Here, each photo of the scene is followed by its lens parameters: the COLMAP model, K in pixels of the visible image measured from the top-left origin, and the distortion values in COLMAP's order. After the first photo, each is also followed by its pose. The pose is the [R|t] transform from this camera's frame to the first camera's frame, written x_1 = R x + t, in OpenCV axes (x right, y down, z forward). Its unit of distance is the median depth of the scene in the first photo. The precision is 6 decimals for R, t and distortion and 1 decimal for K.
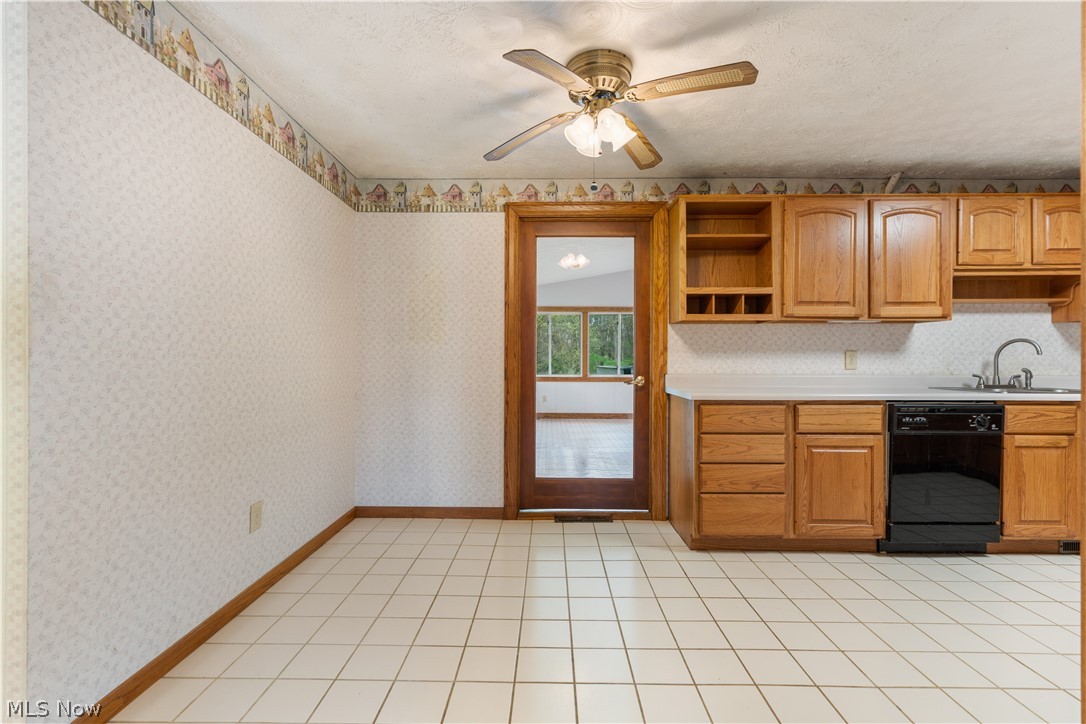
lens RADIAL K [[487.4, 0, 549.3], [0, 487.4, 362.3], [0, 0, 1]] dist [-0.003580, 0.001168]
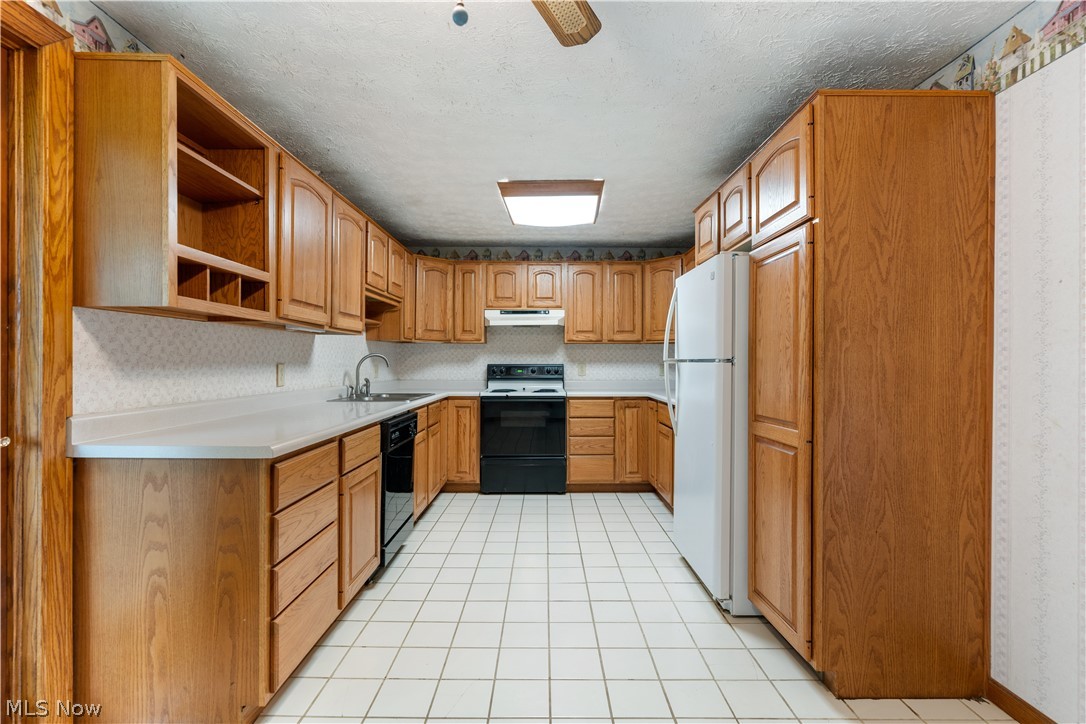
lens RADIAL K [[498.8, 0, 543.0], [0, 498.8, 363.9], [0, 0, 1]] dist [-0.002752, 0.001860]
pose [[-0.001812, -0.003779, 0.999991, -0.227366], [0.001138, 0.999992, 0.003781, -0.026680], [-0.999998, 0.001145, -0.001808, 0.573139]]
